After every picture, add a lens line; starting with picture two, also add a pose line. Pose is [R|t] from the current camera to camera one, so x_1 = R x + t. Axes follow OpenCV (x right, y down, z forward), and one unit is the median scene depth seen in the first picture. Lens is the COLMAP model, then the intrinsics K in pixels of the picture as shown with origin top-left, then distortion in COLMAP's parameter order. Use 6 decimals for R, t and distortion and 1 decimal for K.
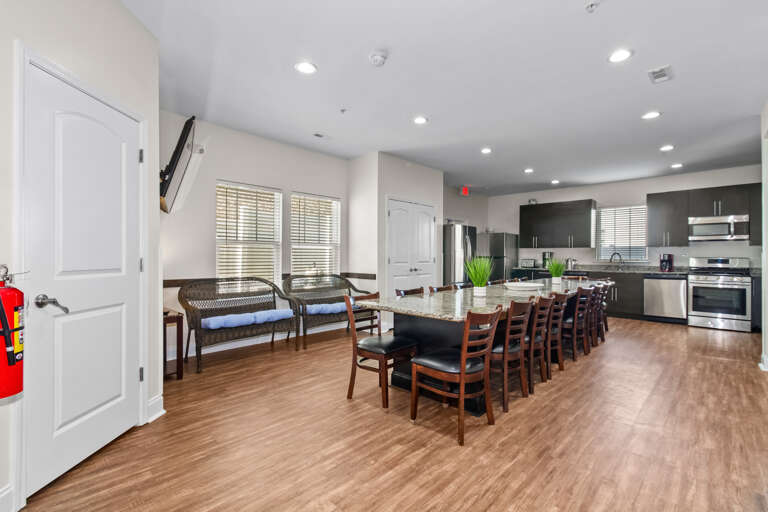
lens RADIAL K [[355.3, 0, 384.0], [0, 355.3, 256.0], [0, 0, 1]] dist [-0.000694, -0.000096]
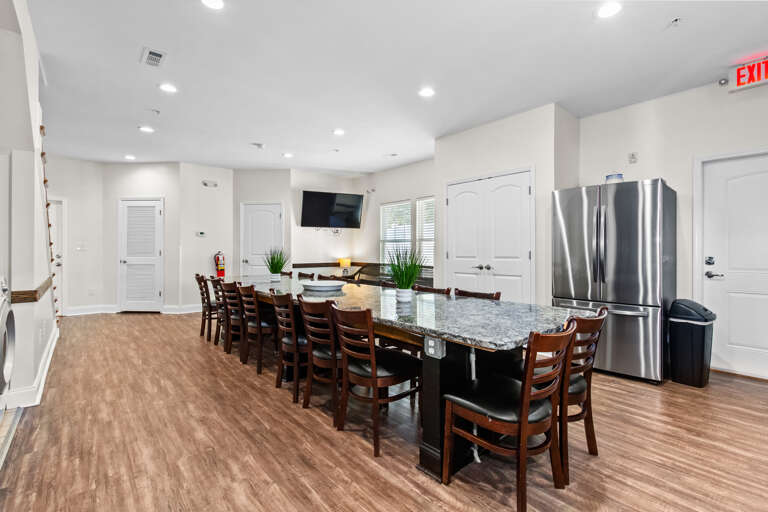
lens RADIAL K [[336.7, 0, 384.0], [0, 336.7, 256.0], [0, 0, 1]] dist [0.000228, 0.000174]
pose [[-0.074408, 0.012824, -0.997145, 1.105016], [0.003881, 0.999913, 0.012570, 0.007071], [0.997220, -0.002934, -0.074452, 1.142847]]
